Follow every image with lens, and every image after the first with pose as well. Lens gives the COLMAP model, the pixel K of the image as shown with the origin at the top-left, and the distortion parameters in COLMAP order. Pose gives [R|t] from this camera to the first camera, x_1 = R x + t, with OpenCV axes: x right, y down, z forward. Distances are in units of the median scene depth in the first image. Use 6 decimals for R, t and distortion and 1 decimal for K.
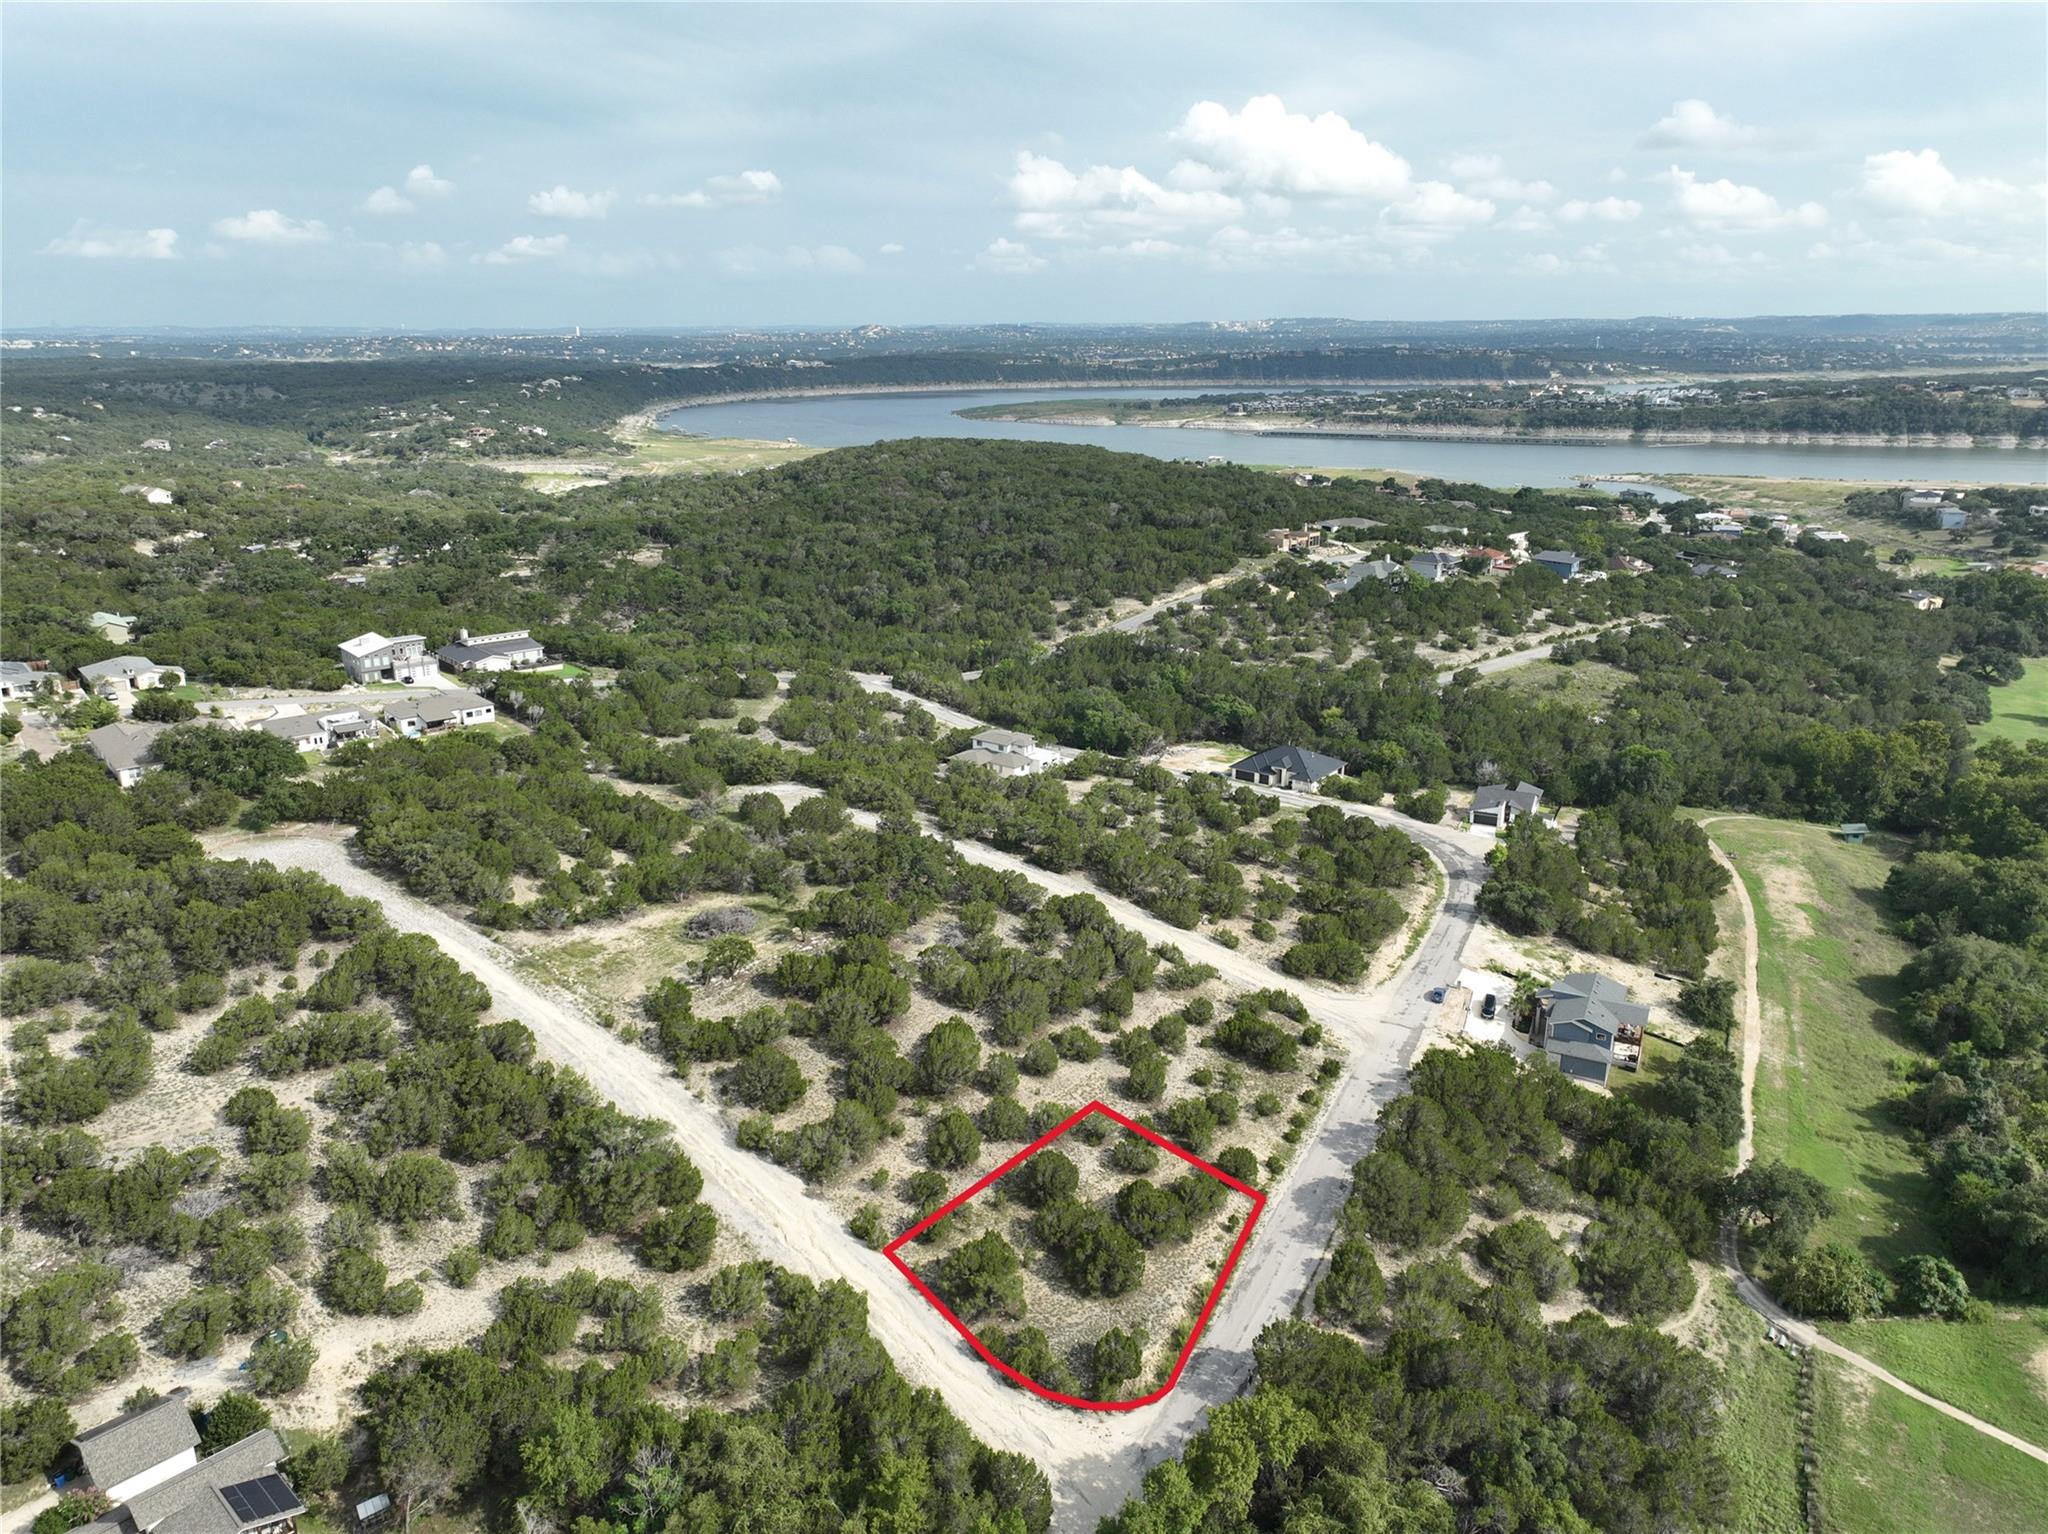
lens RADIAL K [[1437.6, 0, 1031.0], [0, 1437.6, 758.9], [0, 0, 1]] dist [-0.000058, 0.012179]
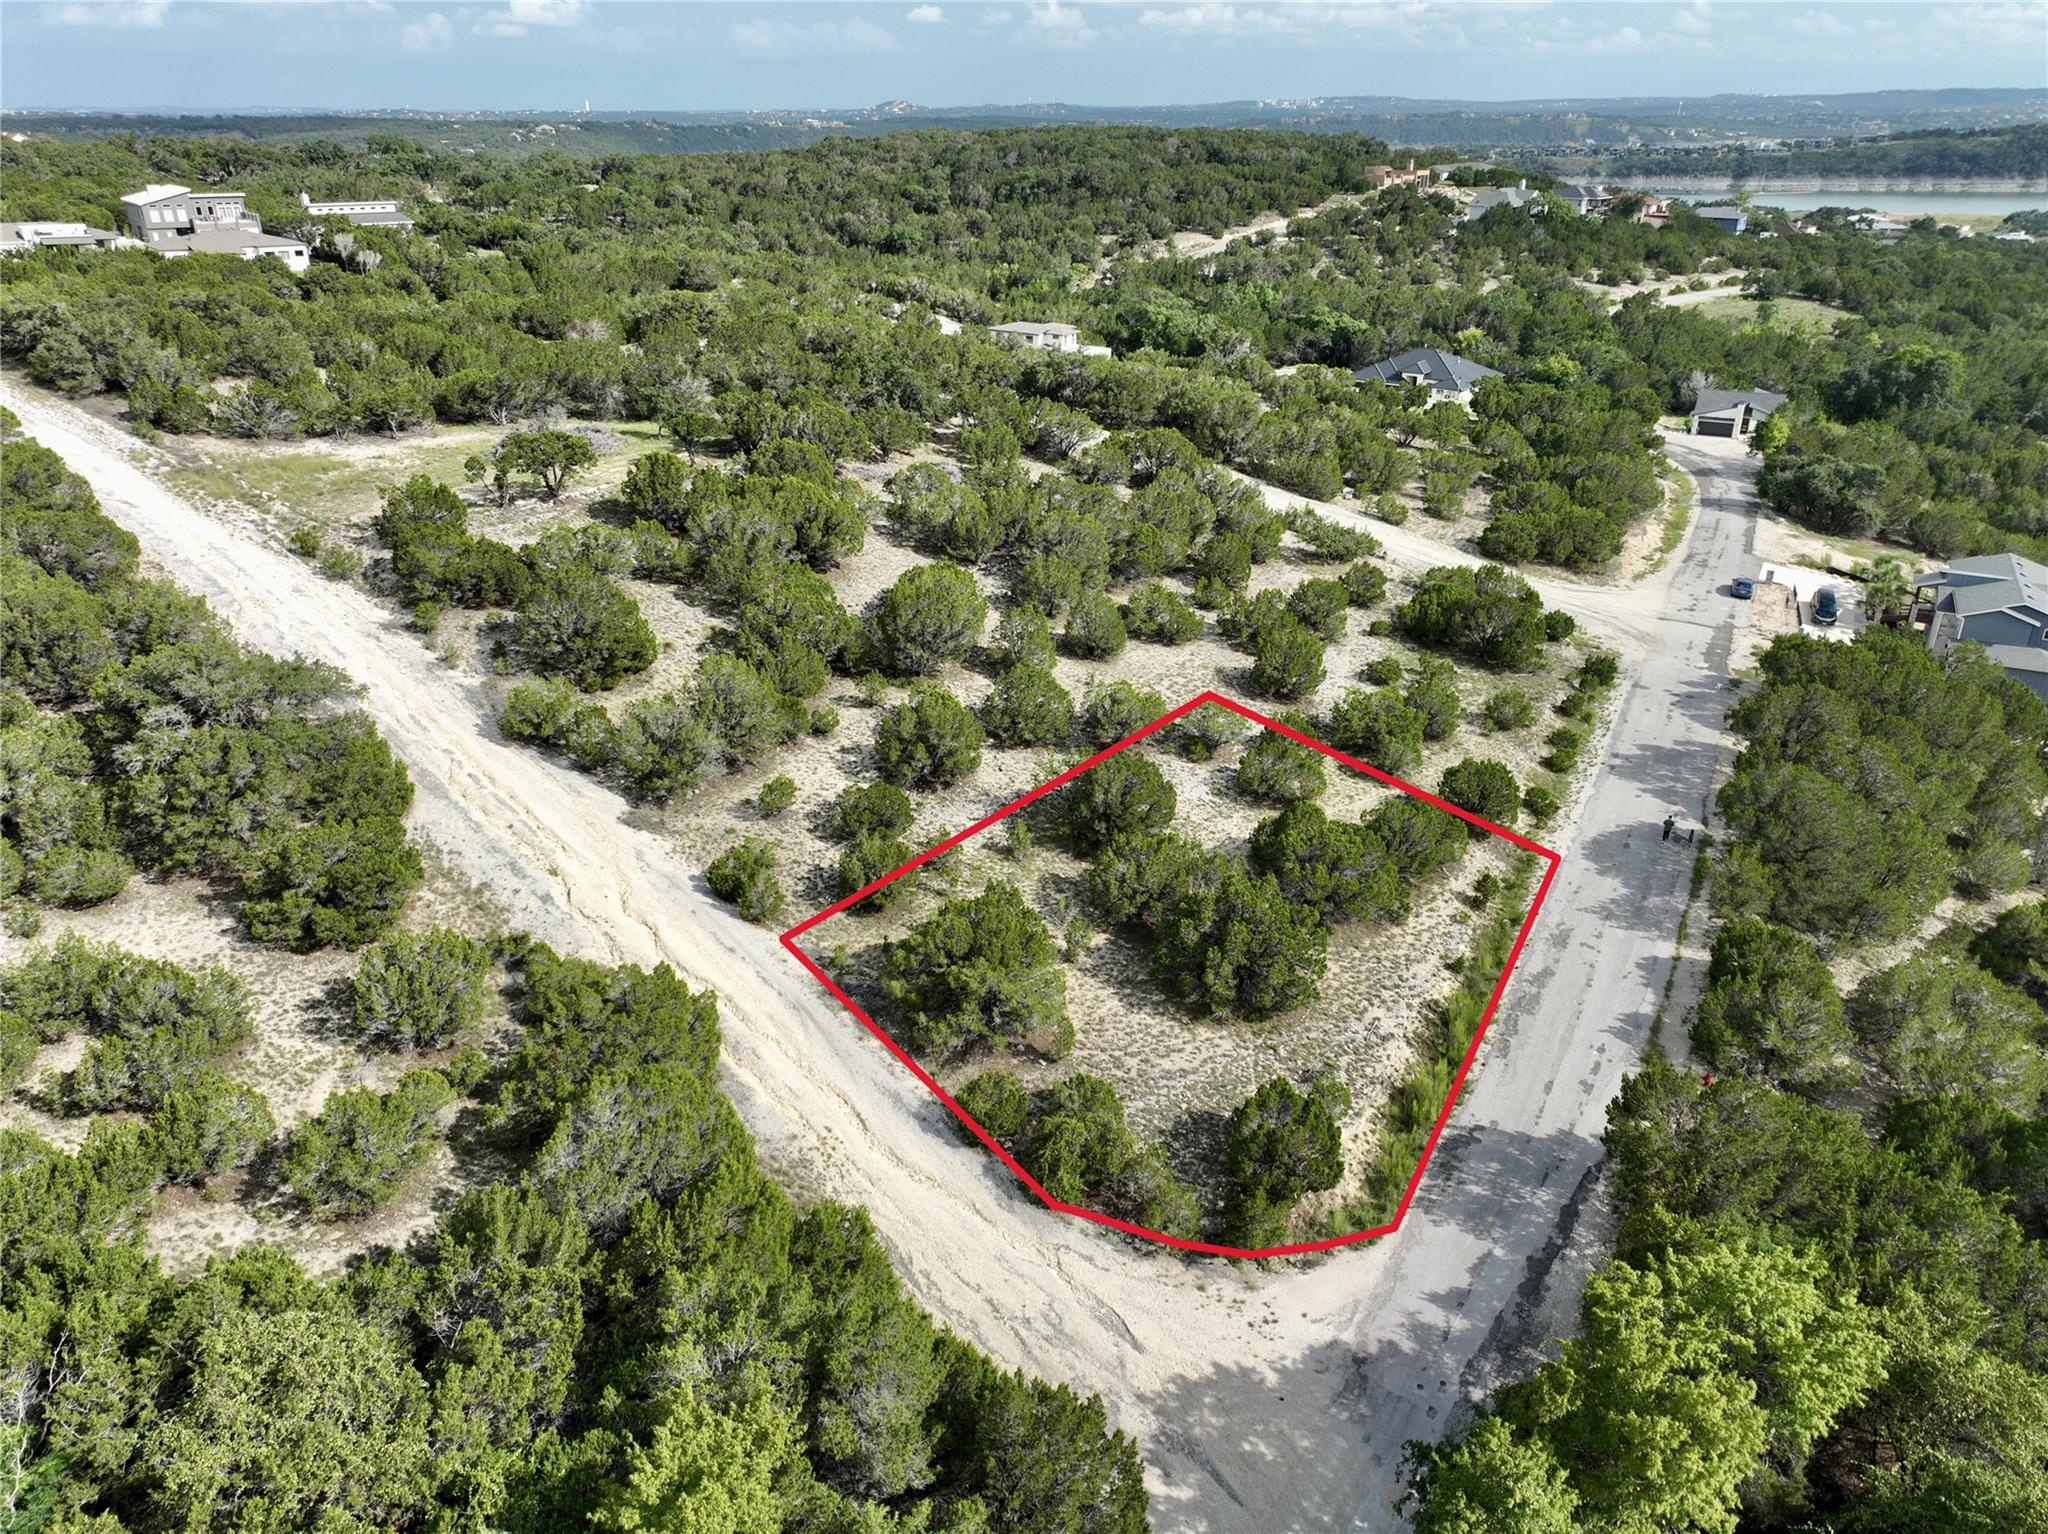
lens RADIAL K [[1435.7, 0, 1031.0], [0, 1435.7, 764.6], [0, 0, 1]] dist [-0.008810, 0.025961]
pose [[0.999755, 0.009980, -0.019764, -0.006574], [-0.007273, 0.991145, 0.132588, 0.186271], [0.020912, -0.132412, 0.990974, 0.442594]]
